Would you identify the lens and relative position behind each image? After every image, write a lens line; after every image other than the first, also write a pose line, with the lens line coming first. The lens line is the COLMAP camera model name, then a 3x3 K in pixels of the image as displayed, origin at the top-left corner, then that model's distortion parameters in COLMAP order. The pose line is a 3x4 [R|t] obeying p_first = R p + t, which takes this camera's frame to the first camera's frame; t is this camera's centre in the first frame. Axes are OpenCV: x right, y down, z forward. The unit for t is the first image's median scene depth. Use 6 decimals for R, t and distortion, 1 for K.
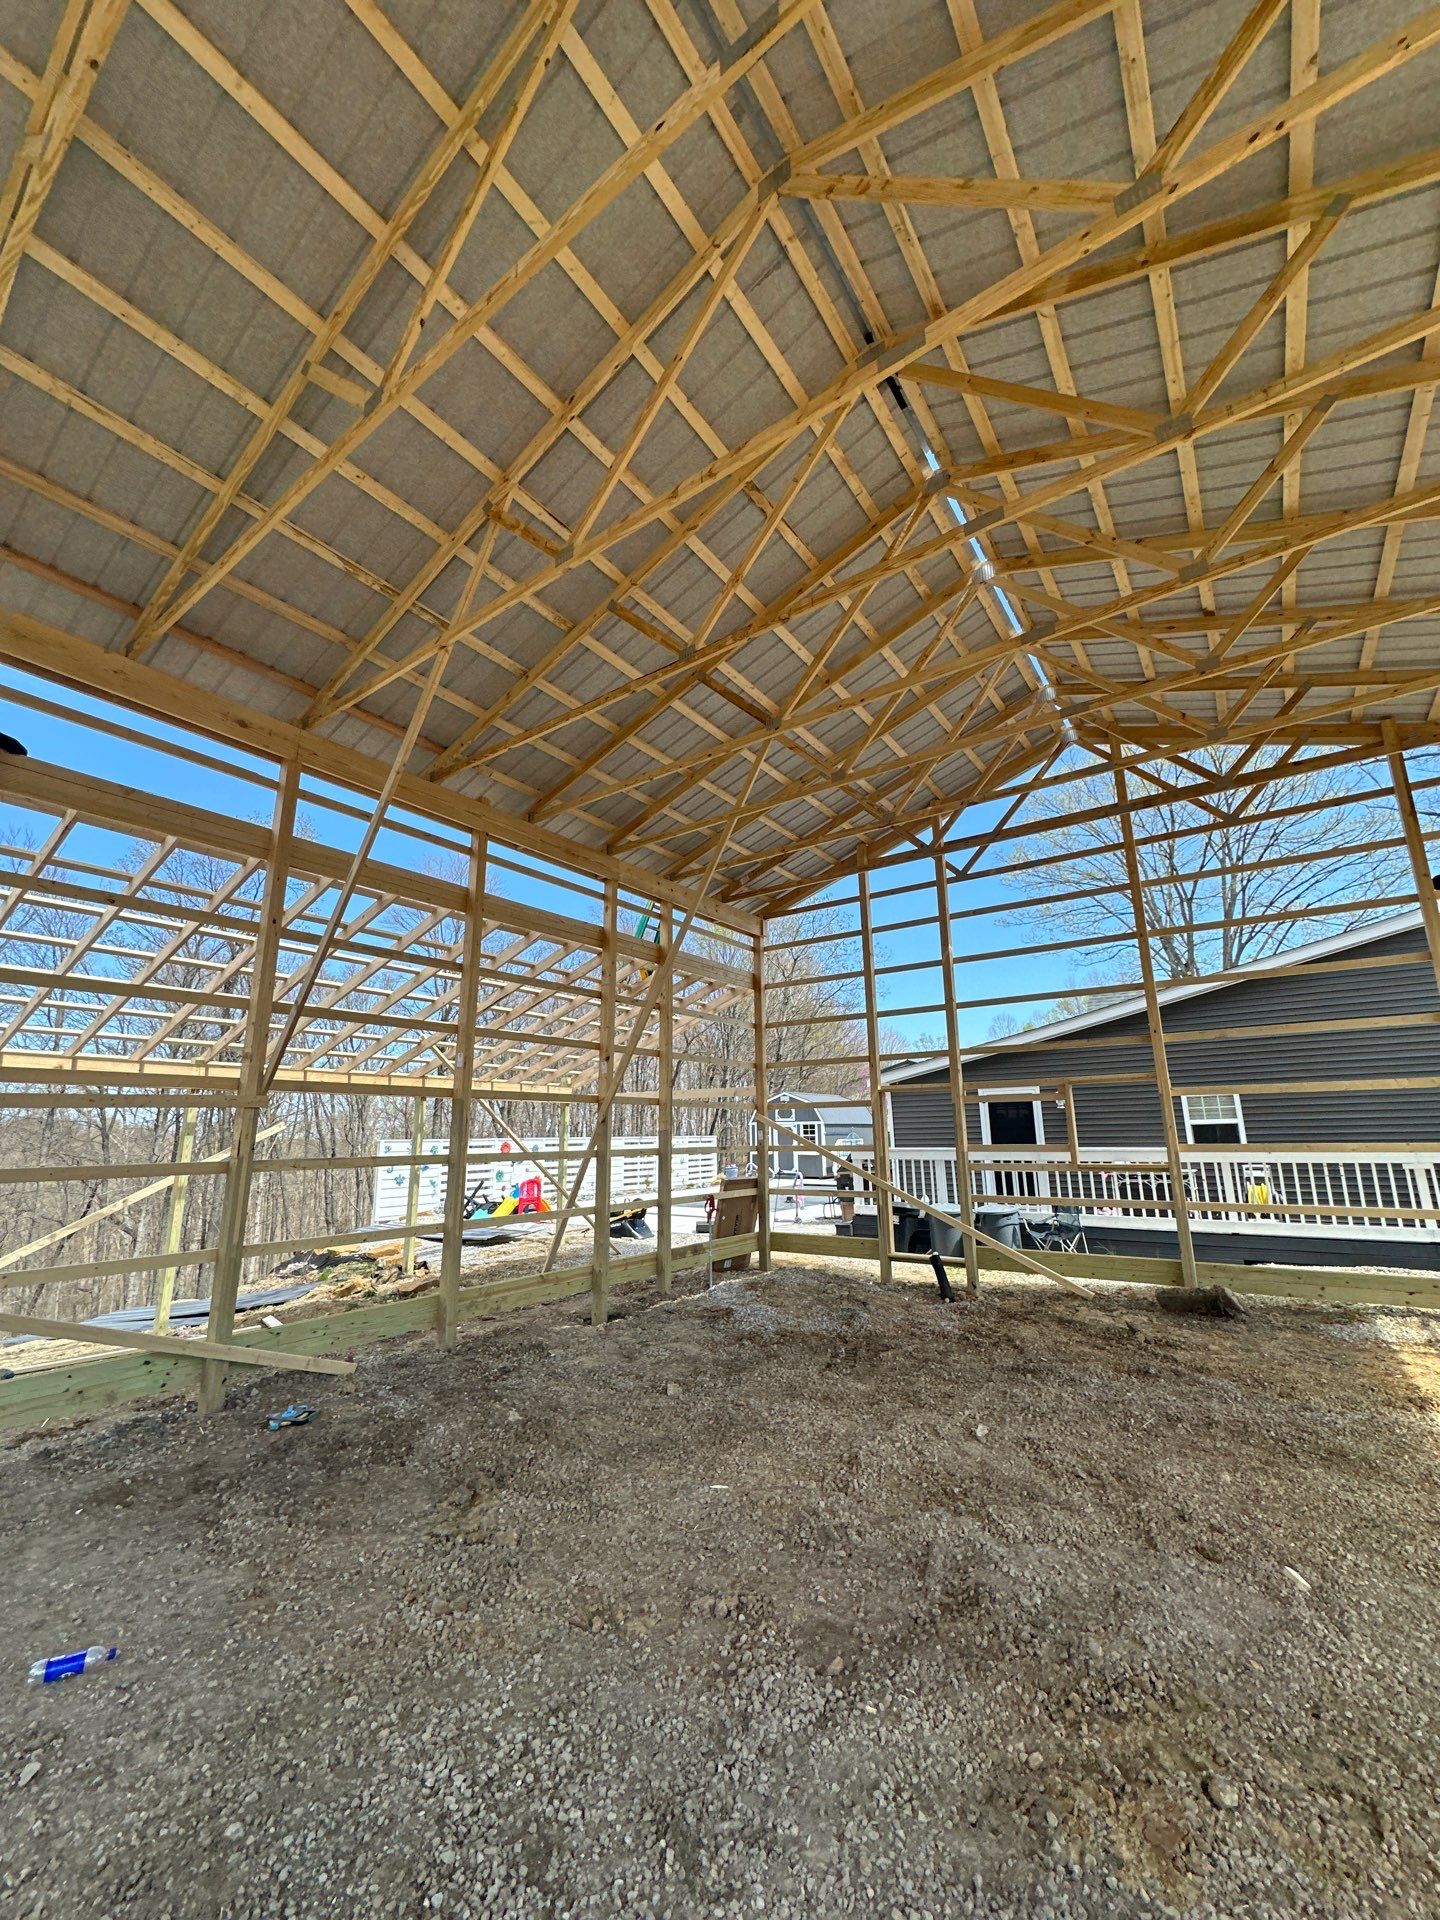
lens RADIAL K [[772.2, 0, 720.0], [0, 772.2, 960.0], [0, 0, 1]] dist [0.001077, -0.000006]
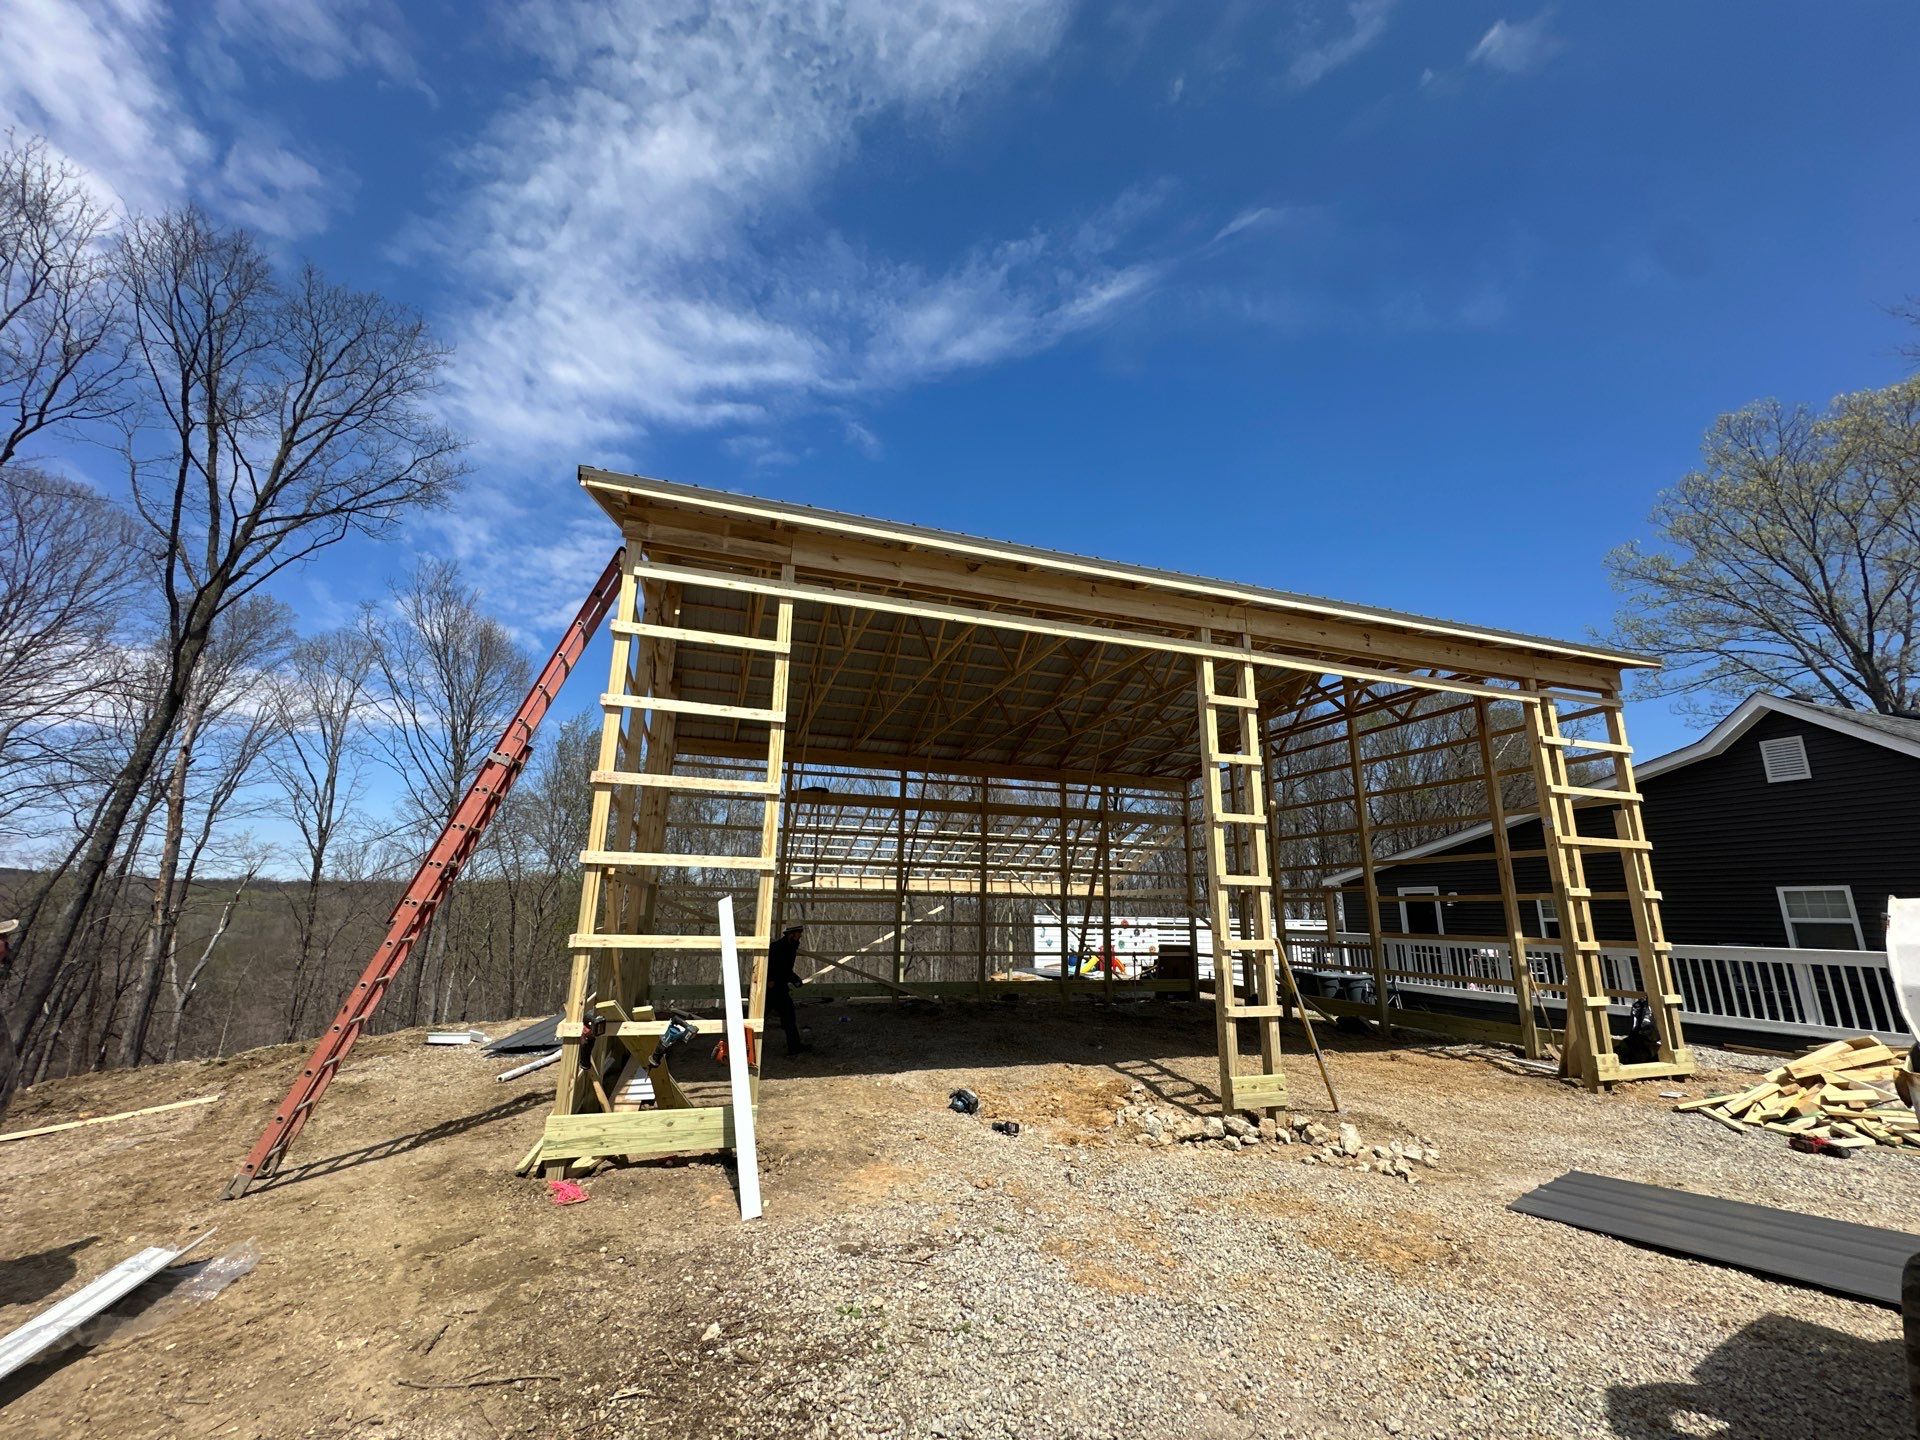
lens RADIAL K [[772.2, 0, 960.0], [0, 772.2, 720.0], [0, 0, 1]] dist [0.001077, -0.000006]
pose [[0.819814, -0.111682, -0.561633, 0.624102], [0.097651, 0.993697, -0.055057, -0.145338], [0.564241, -0.009708, 0.825553, -0.604125]]
